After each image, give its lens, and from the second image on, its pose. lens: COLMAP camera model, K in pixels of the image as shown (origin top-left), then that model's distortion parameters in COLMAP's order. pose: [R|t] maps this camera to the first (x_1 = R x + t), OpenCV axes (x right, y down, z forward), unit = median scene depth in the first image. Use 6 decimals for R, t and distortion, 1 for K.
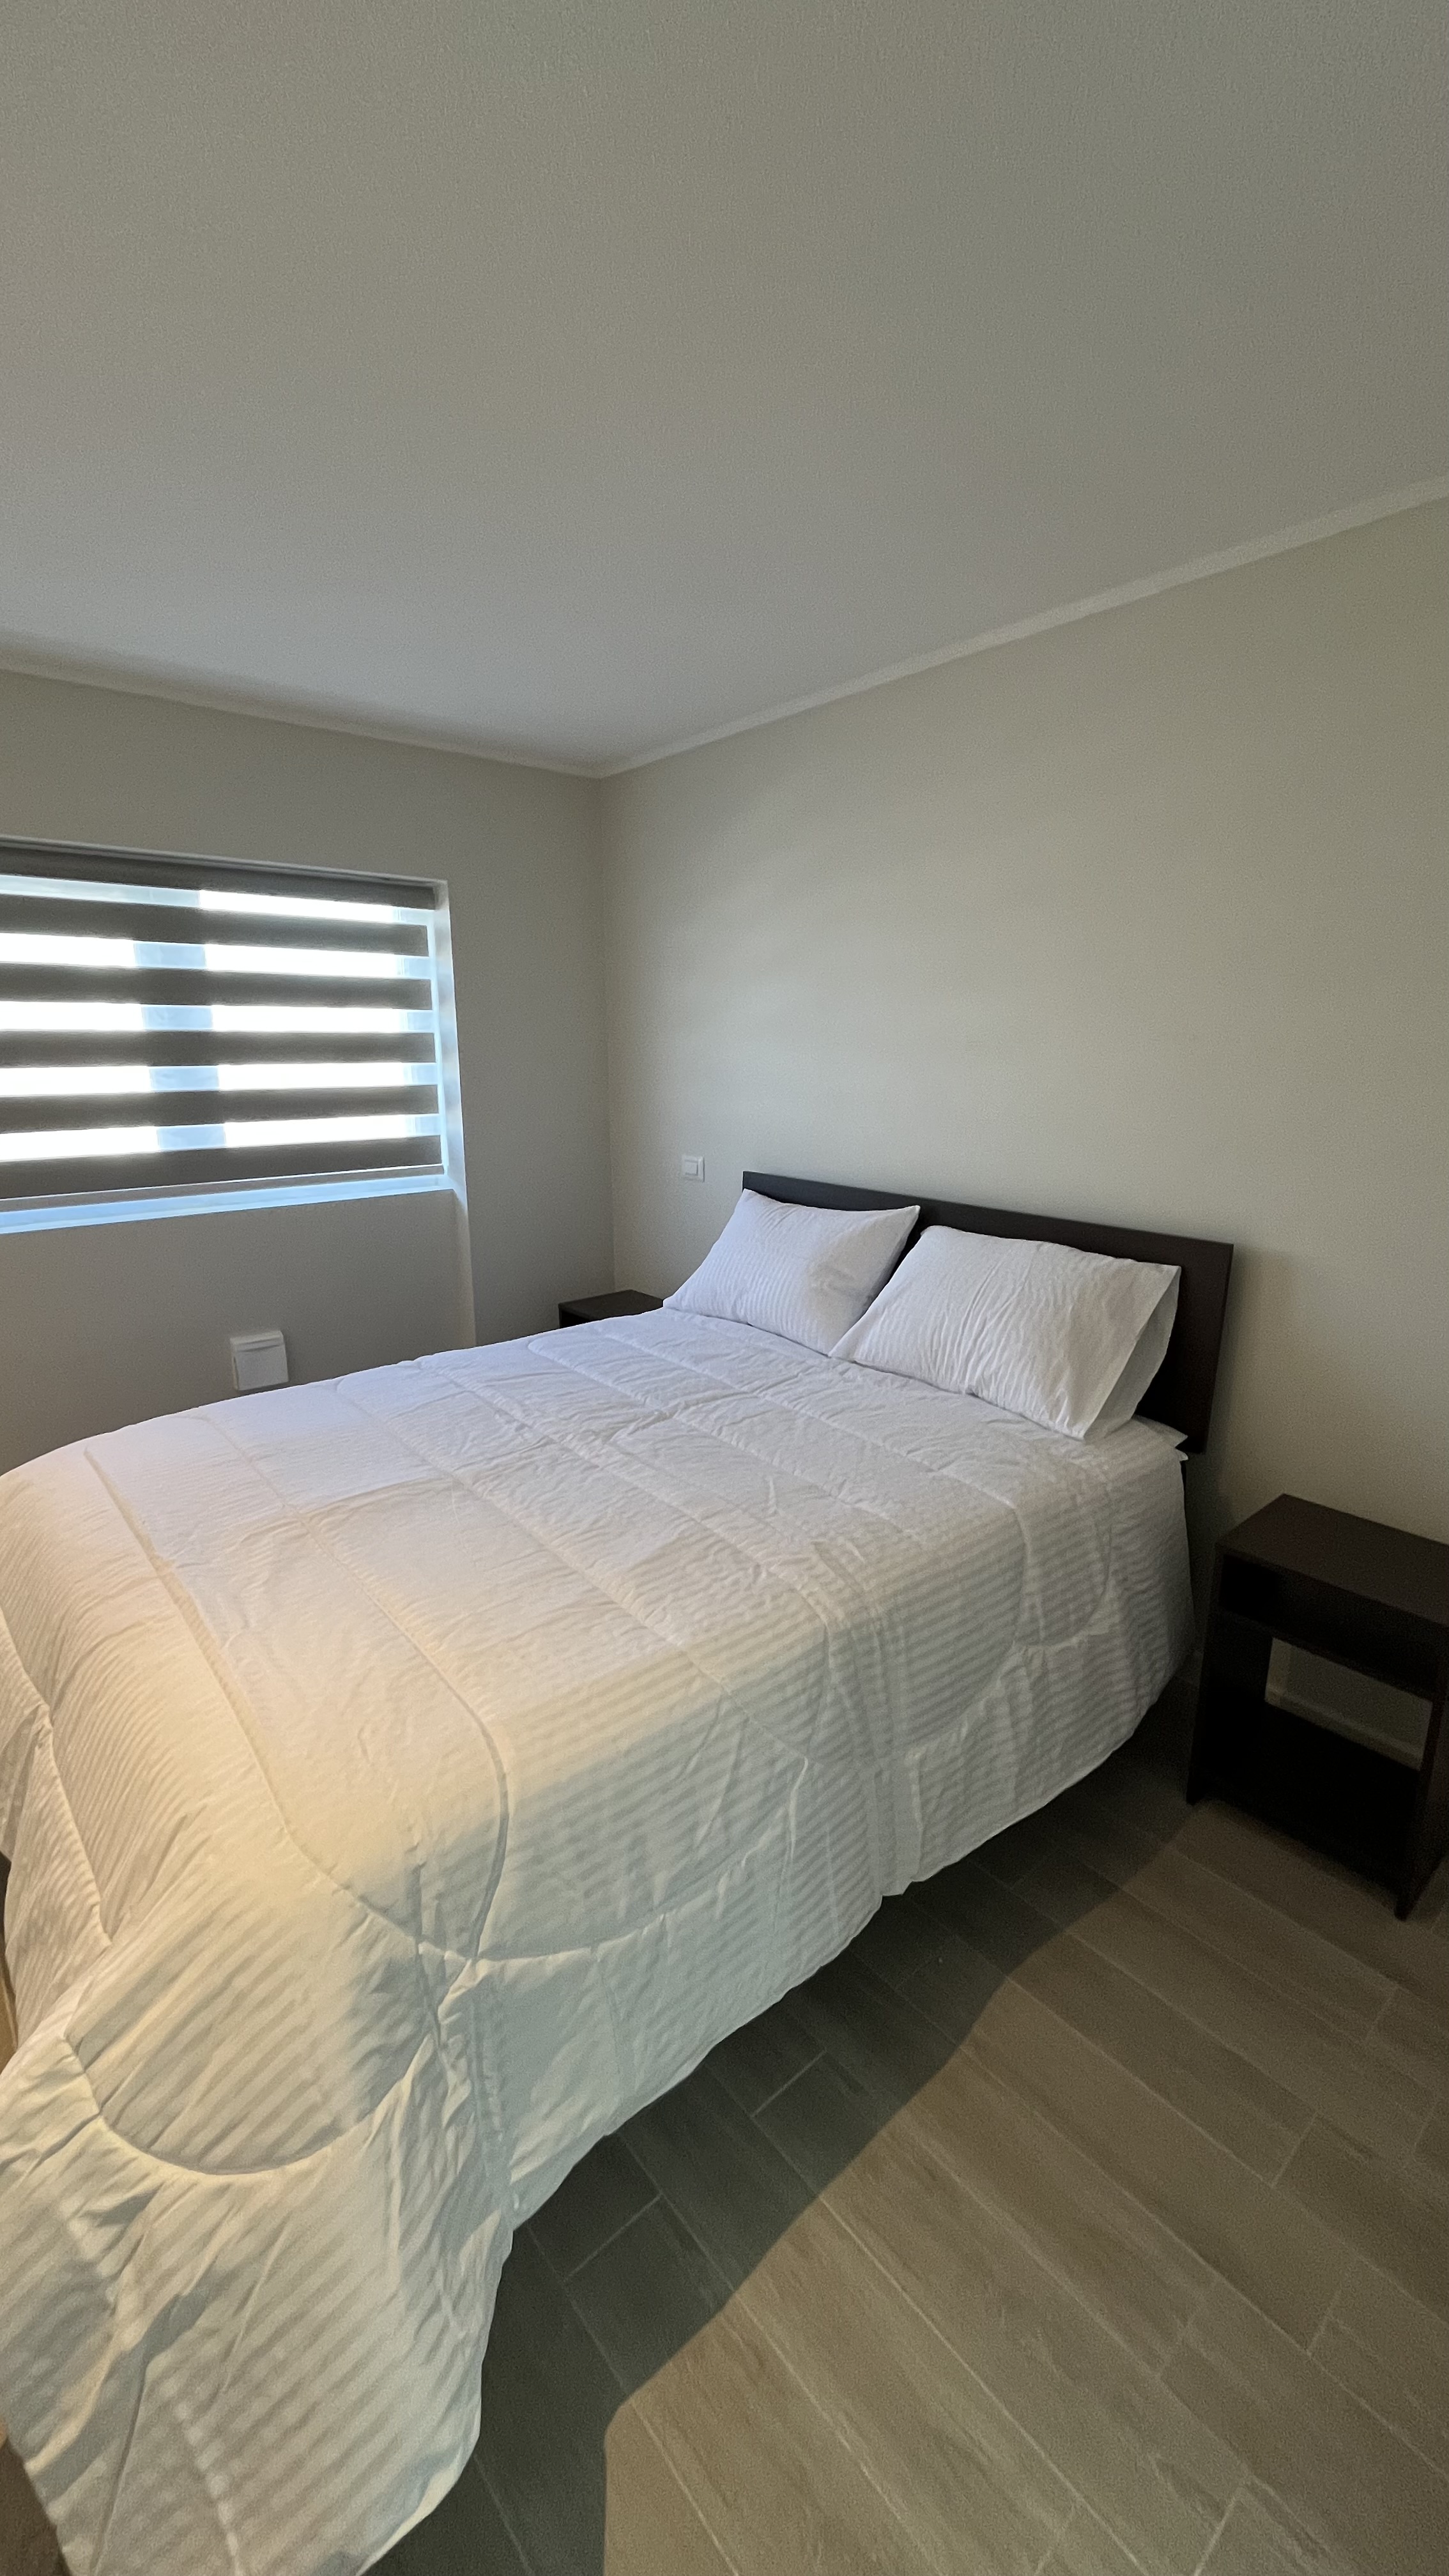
lens RADIAL K [[1035.8, 0, 729.2], [0, 1035.8, 1294.0], [0, 0, 1]] dist [-0.003908, 0.001143]
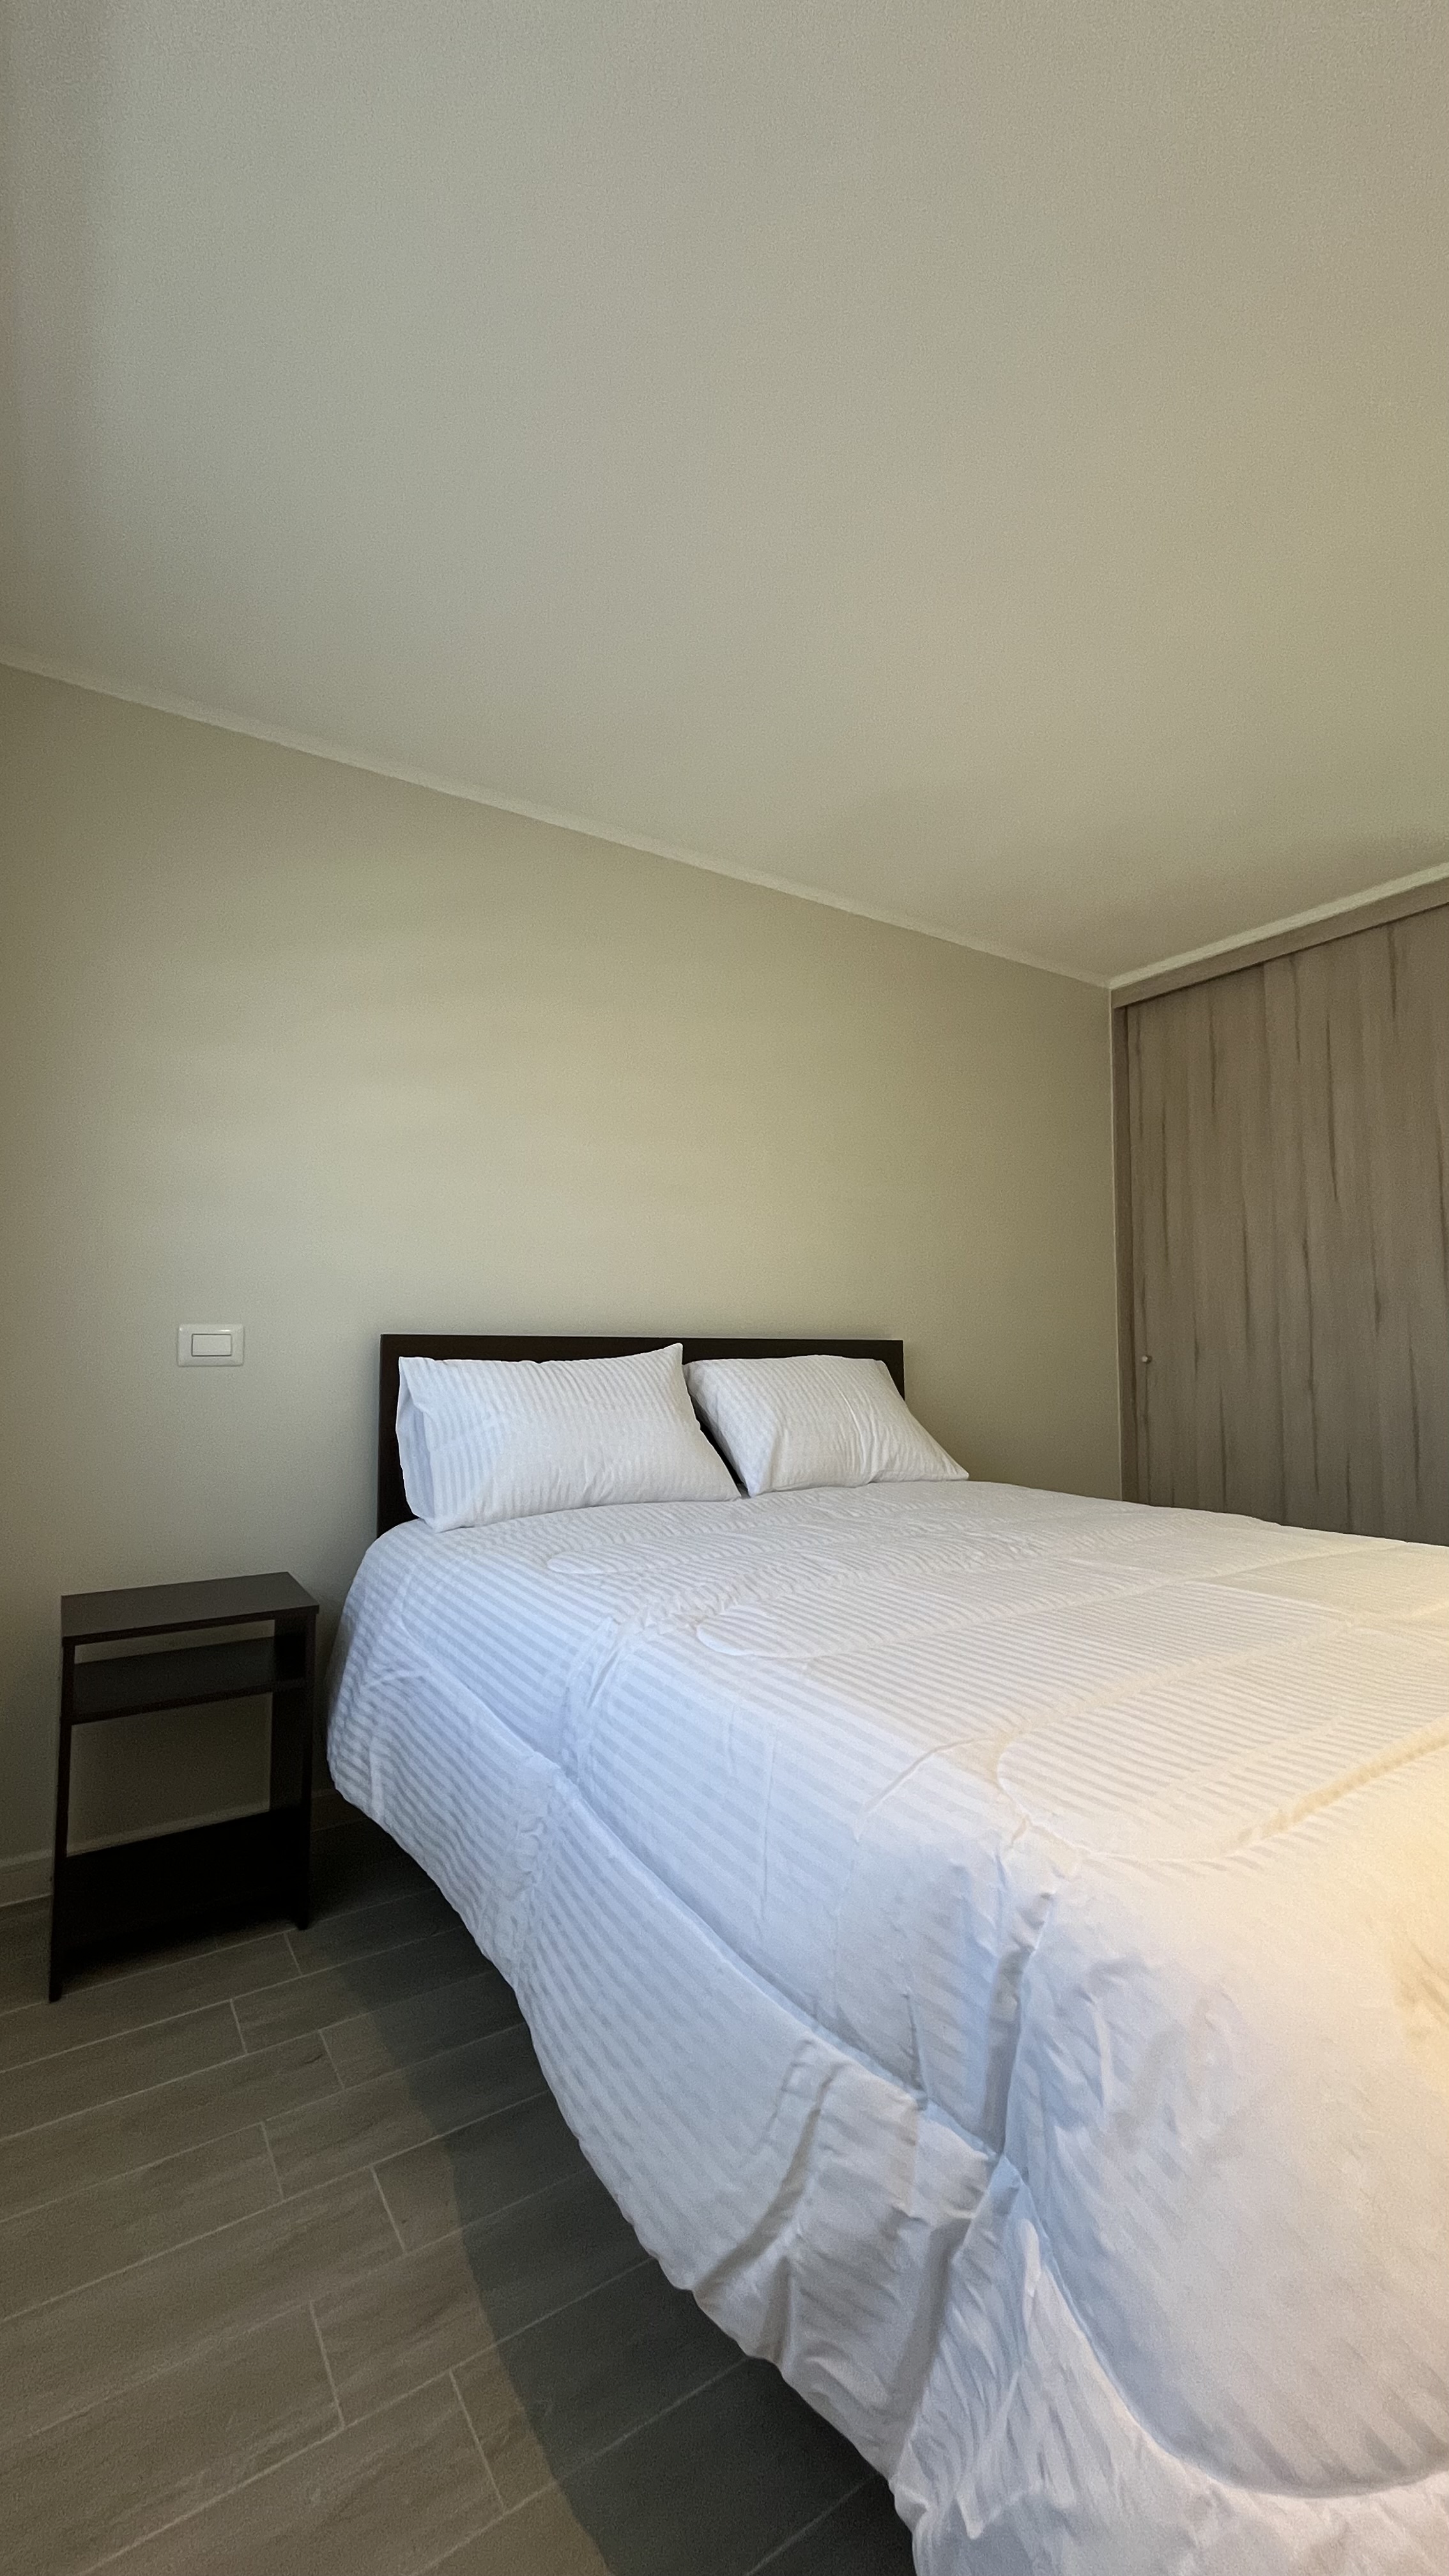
lens RADIAL K [[1035.8, 0, 712.7], [0, 1035.8, 1294.9], [0, 0, 1]] dist [-0.003908, 0.001143]
pose [[0.138285, 0.051092, 0.989074, -1.219776], [0.236082, 0.968180, -0.083020, -0.062662], [-0.961843, 0.244983, 0.121823, 1.303978]]
